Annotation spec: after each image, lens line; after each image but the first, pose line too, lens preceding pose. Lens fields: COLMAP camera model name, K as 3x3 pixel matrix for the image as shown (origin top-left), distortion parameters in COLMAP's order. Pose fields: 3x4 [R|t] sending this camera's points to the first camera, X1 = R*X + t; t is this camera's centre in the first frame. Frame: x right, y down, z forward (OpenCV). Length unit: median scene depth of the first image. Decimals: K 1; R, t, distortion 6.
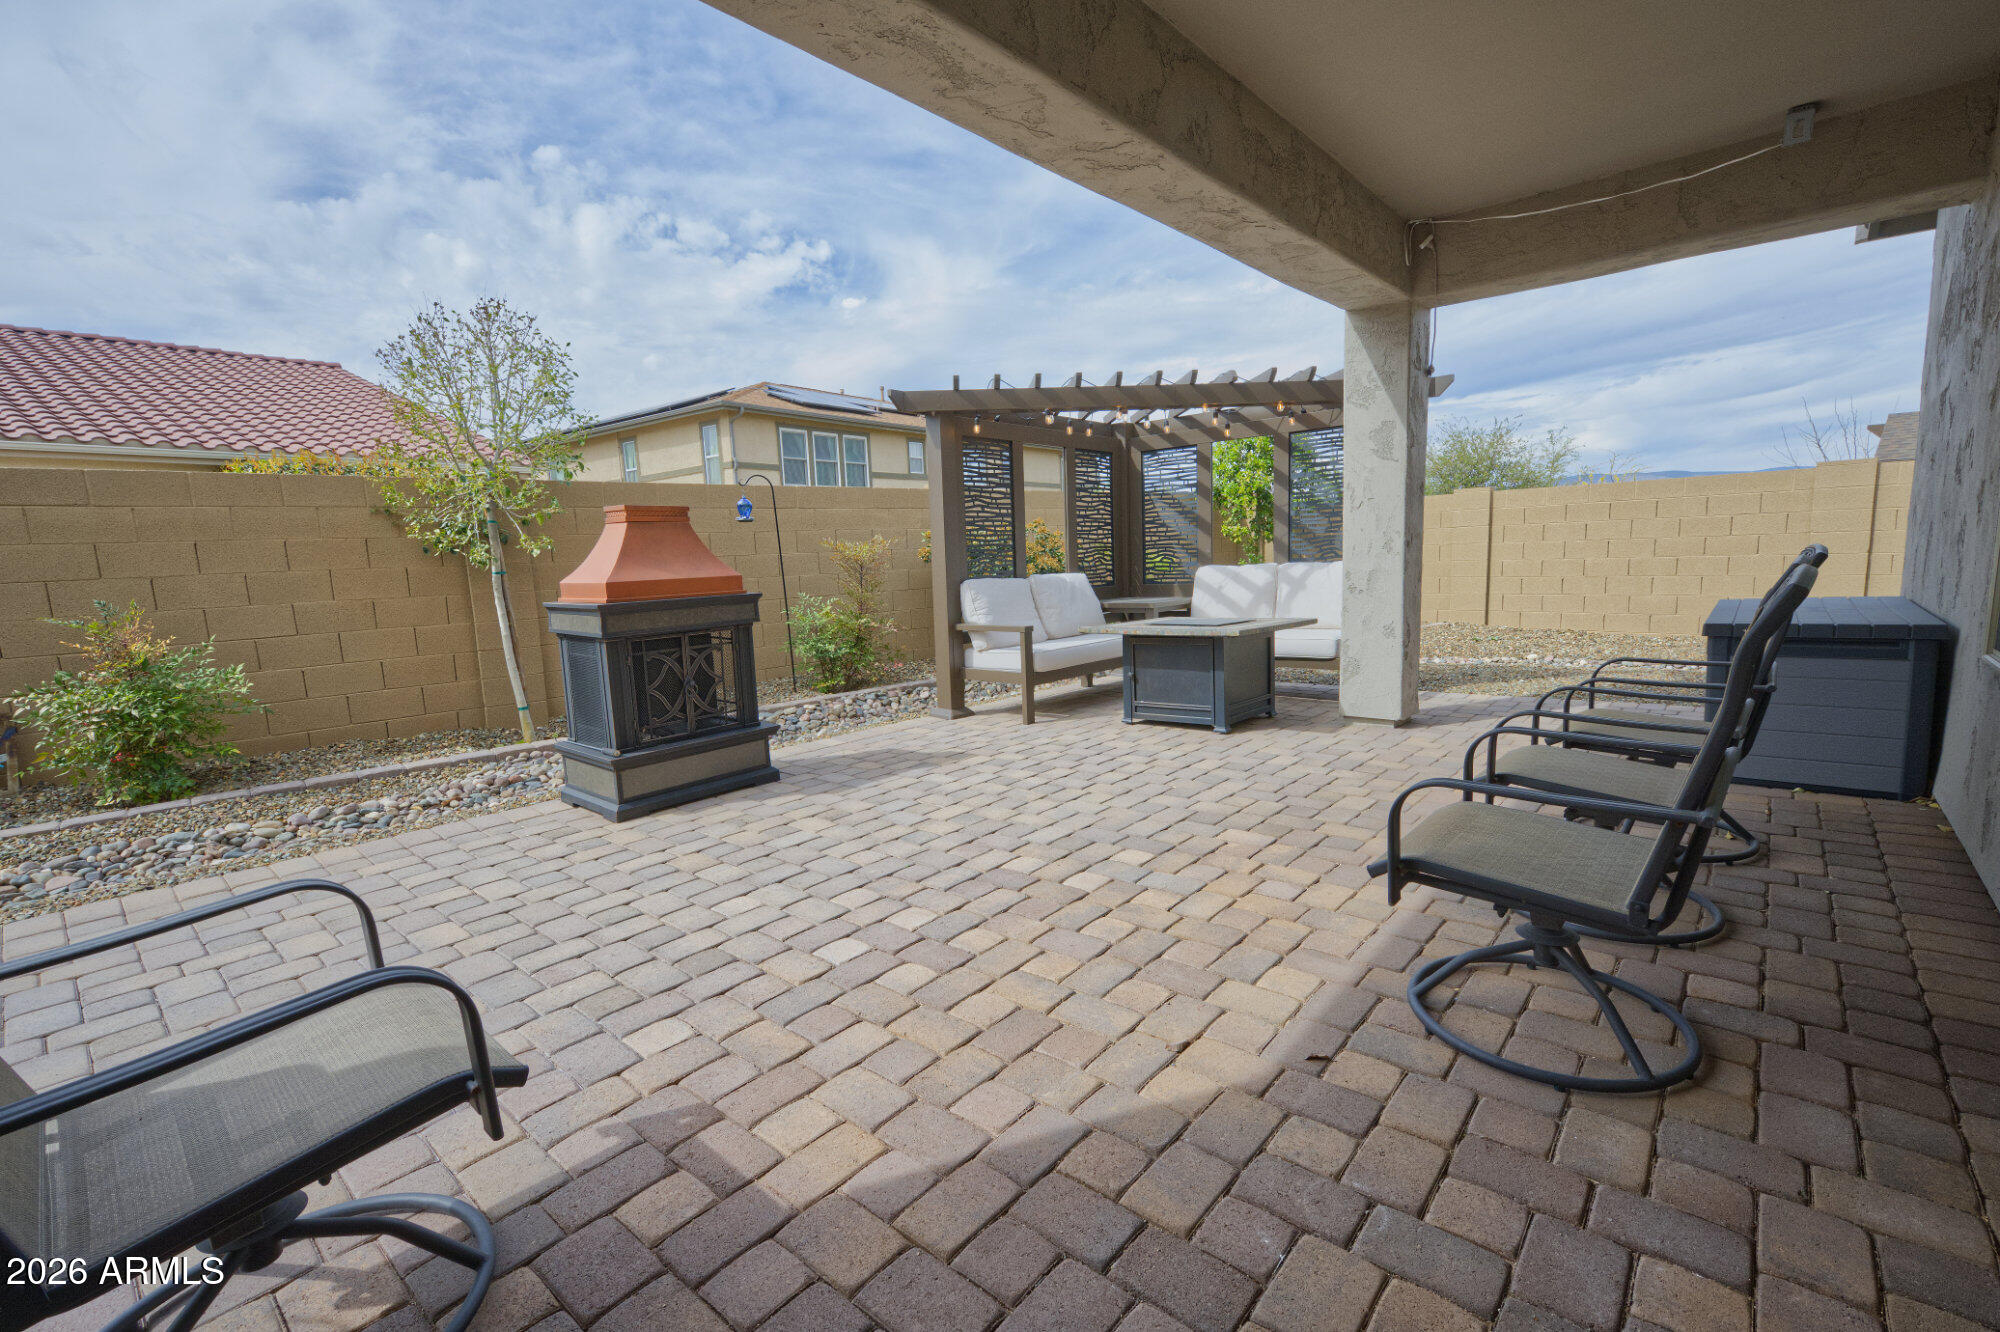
lens RADIAL K [[870.5, 0, 1000.0], [0, 870.5, 666.0], [0, 0, 1]] dist [0.001197, -0.000120]
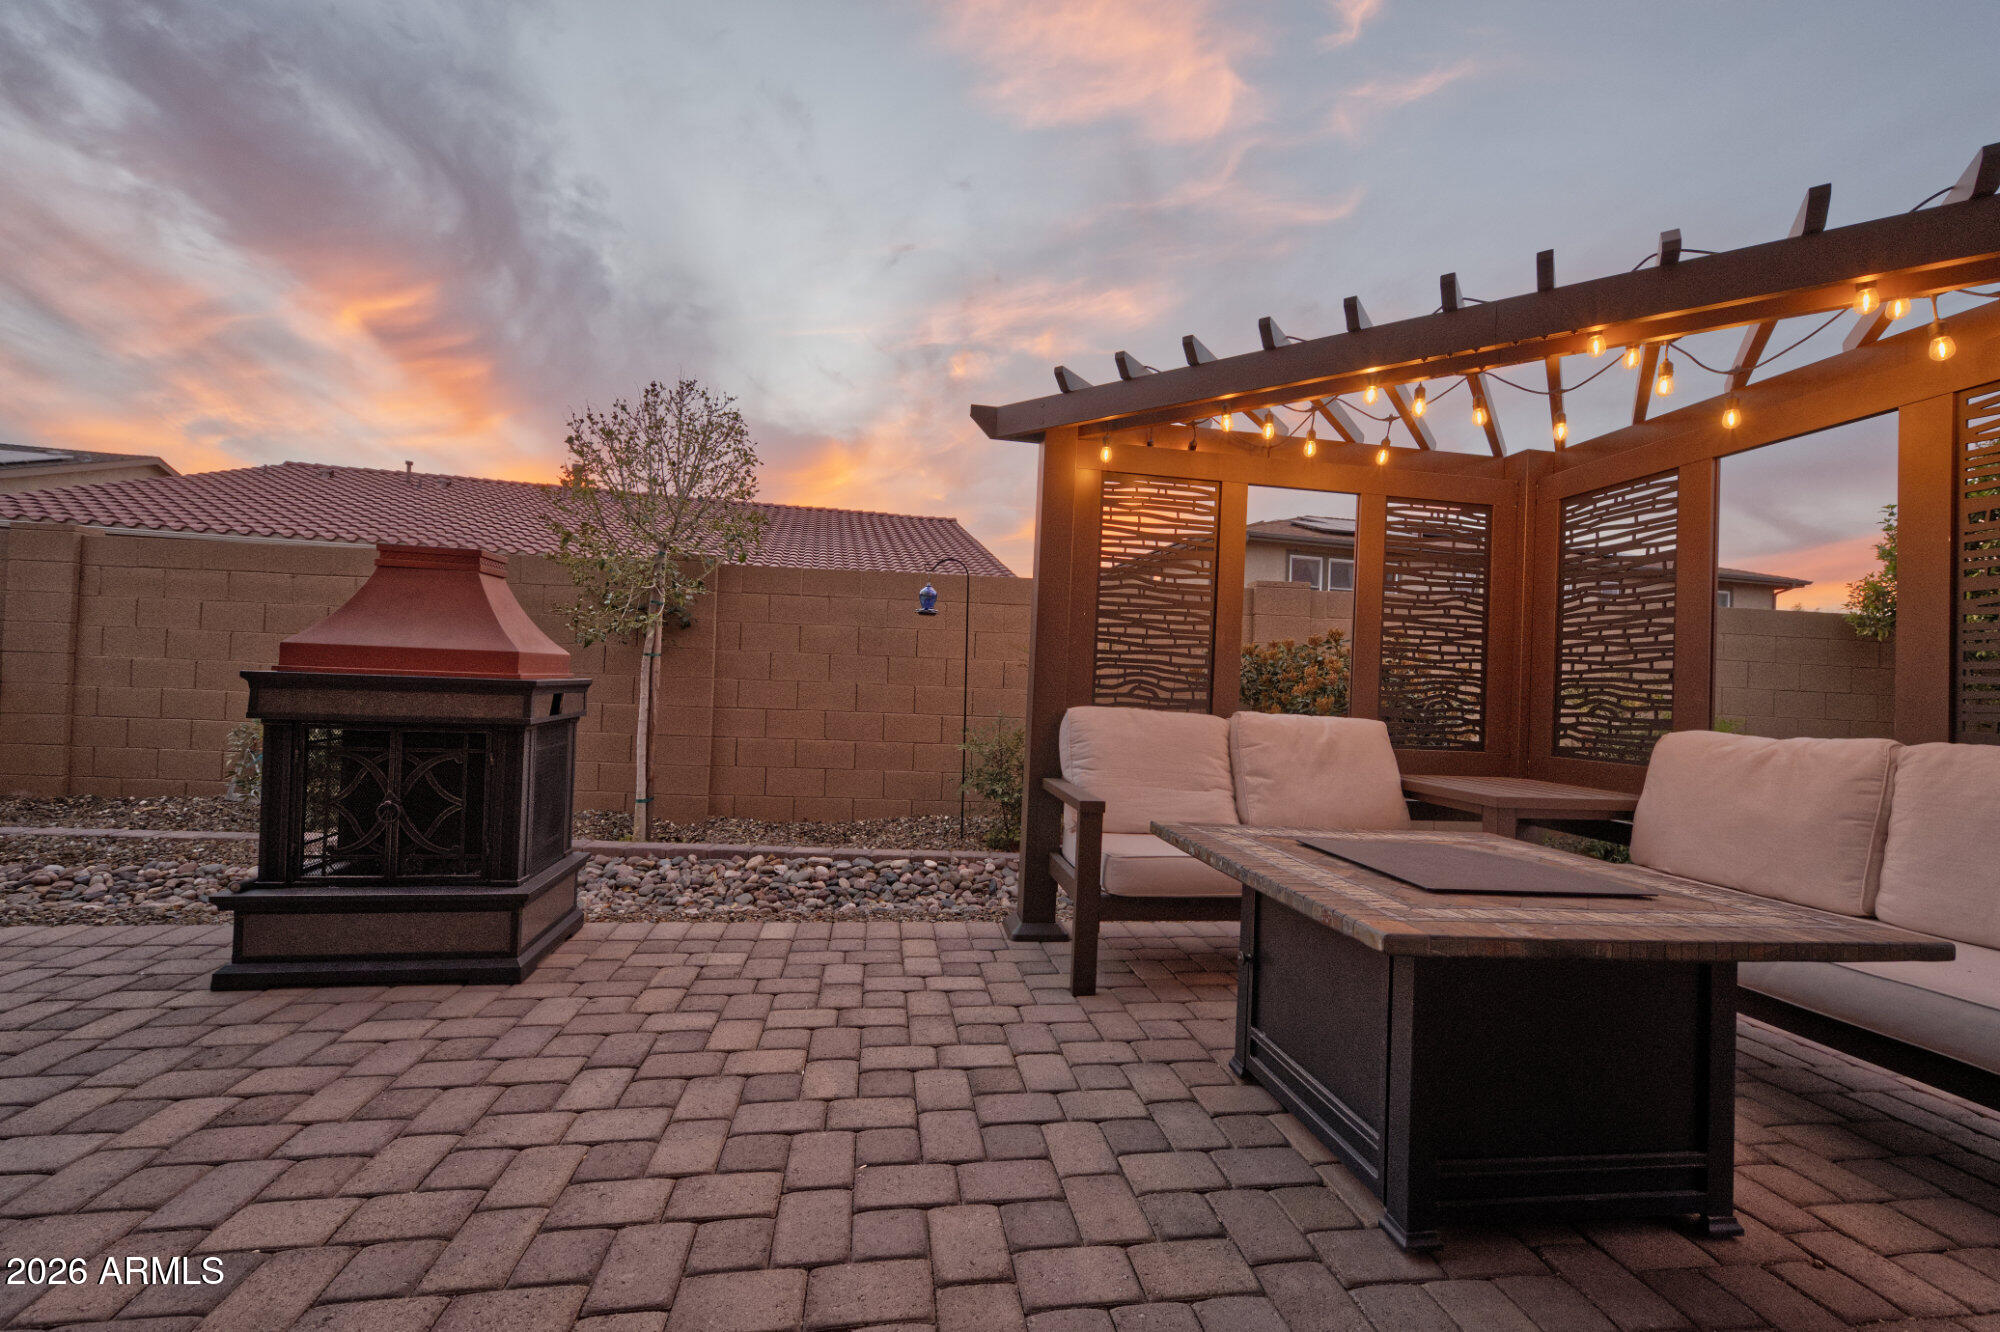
lens RADIAL K [[795.7, 0, 1007.1], [0, 795.7, 673.0], [0, 0, 1]] dist [0.000524, -0.001186]
pose [[0.768450, 0.060234, -0.637069, 0.232154], [-0.152424, 0.984134, -0.090810, -0.056383], [0.621492, 0.166888, 0.765439, 0.485440]]
